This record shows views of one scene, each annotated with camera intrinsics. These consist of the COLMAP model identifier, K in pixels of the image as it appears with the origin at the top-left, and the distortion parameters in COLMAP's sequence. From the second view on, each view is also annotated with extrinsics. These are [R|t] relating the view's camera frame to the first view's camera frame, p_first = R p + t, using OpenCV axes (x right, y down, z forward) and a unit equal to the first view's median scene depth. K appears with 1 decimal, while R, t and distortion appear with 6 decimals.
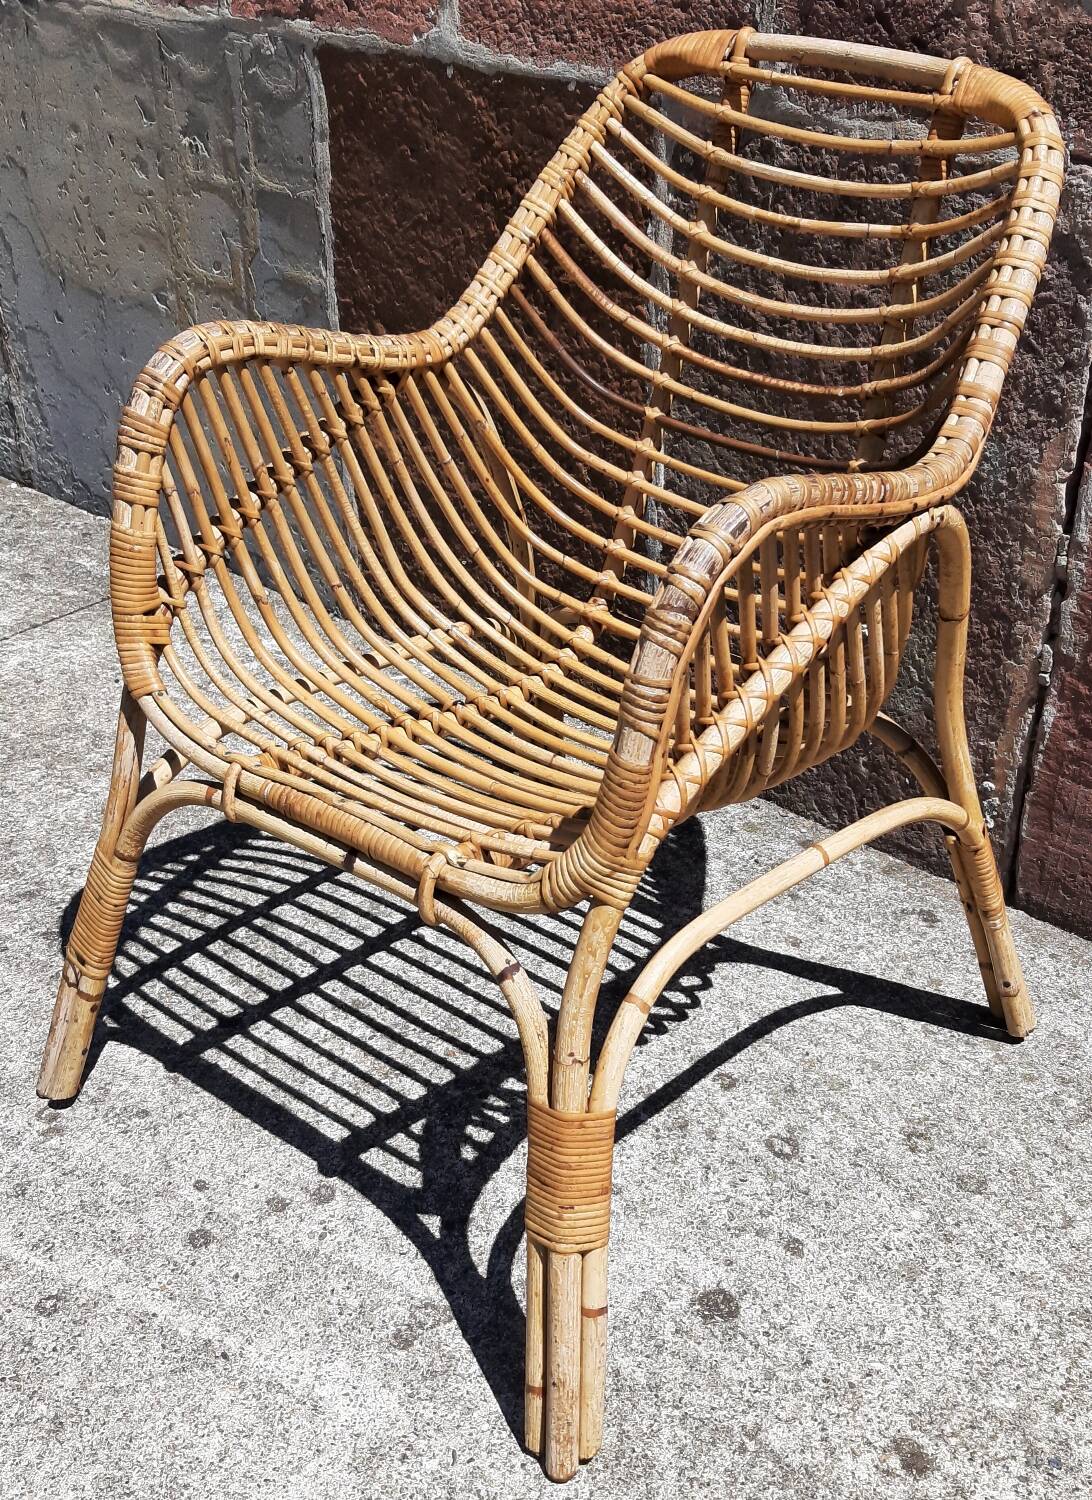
lens RADIAL K [[1696.7, 0, 597.6], [0, 1696.7, 760.5], [0, 0, 1]] dist [0.032178, 0.000000]
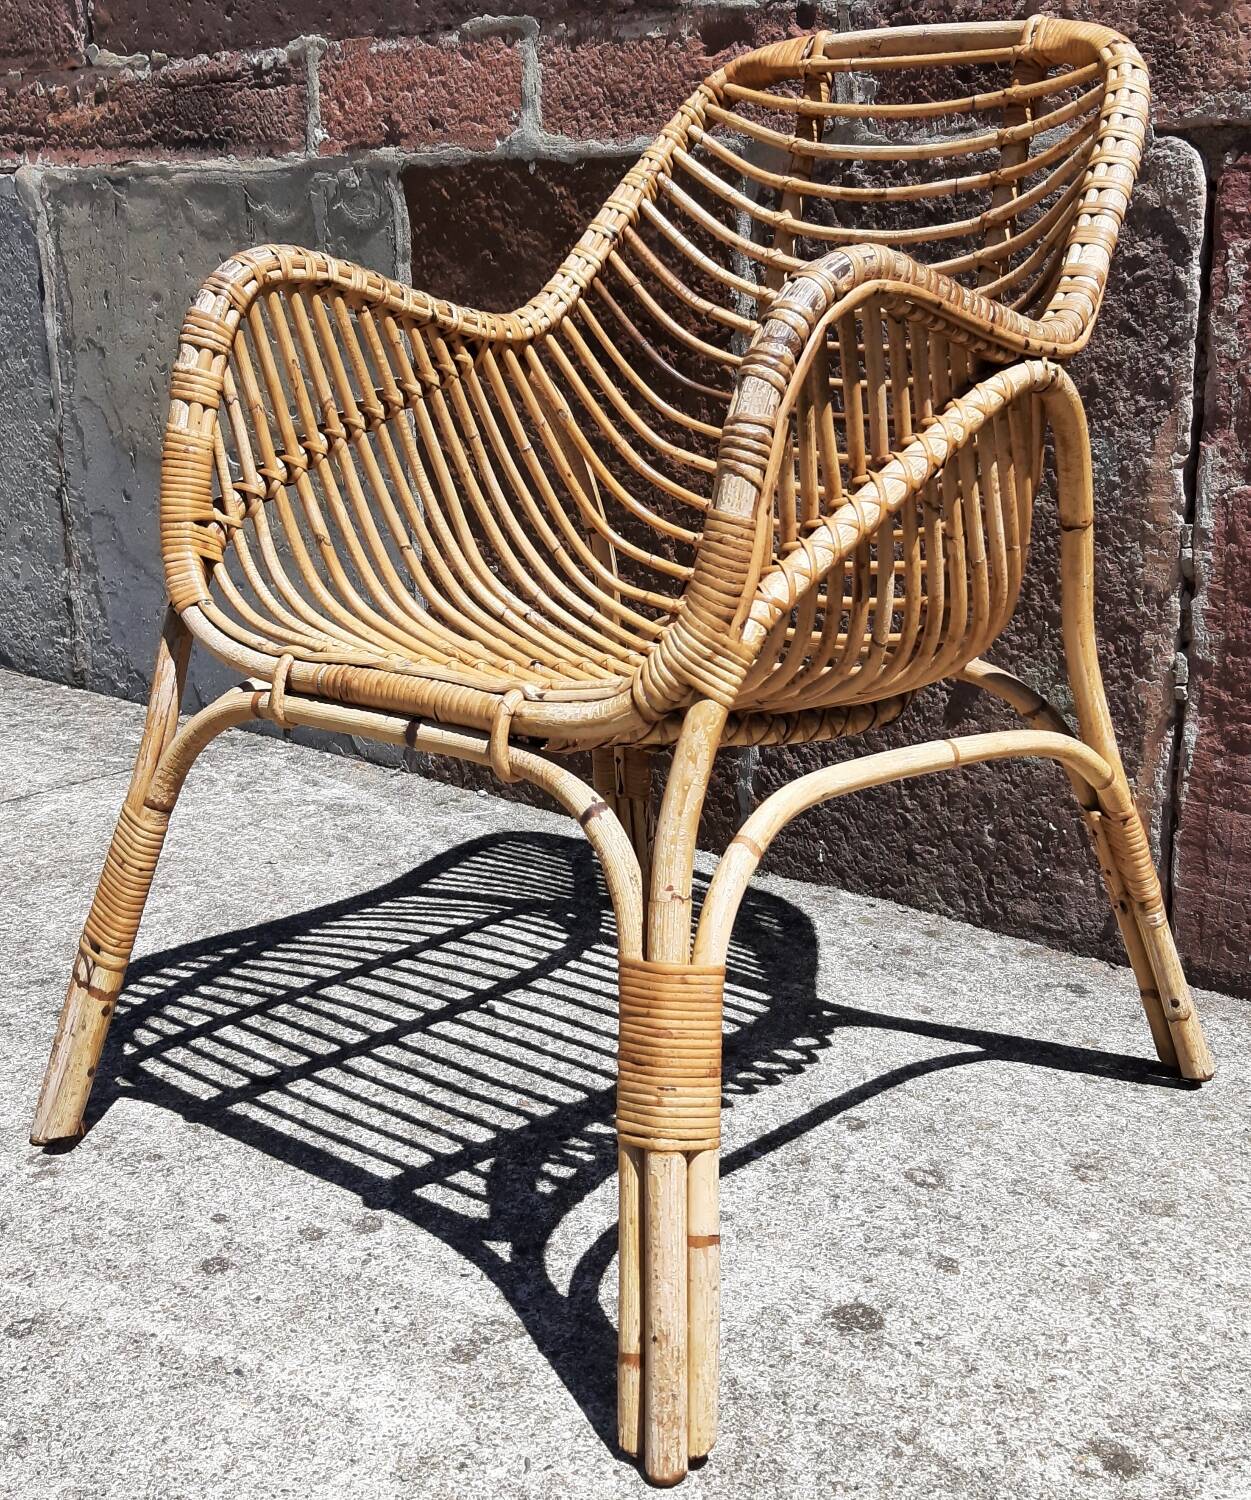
lens RADIAL K [[1800.8, 0, 680.1], [0, 1800.8, 666.9], [0, 0, 1]] dist [0.031045, 0.000000]
pose [[0.999821, -0.018806, 0.002130, -0.007578], [0.018575, 0.953503, -0.300811, 0.249319], [0.003626, 0.300797, 0.953681, 0.084005]]
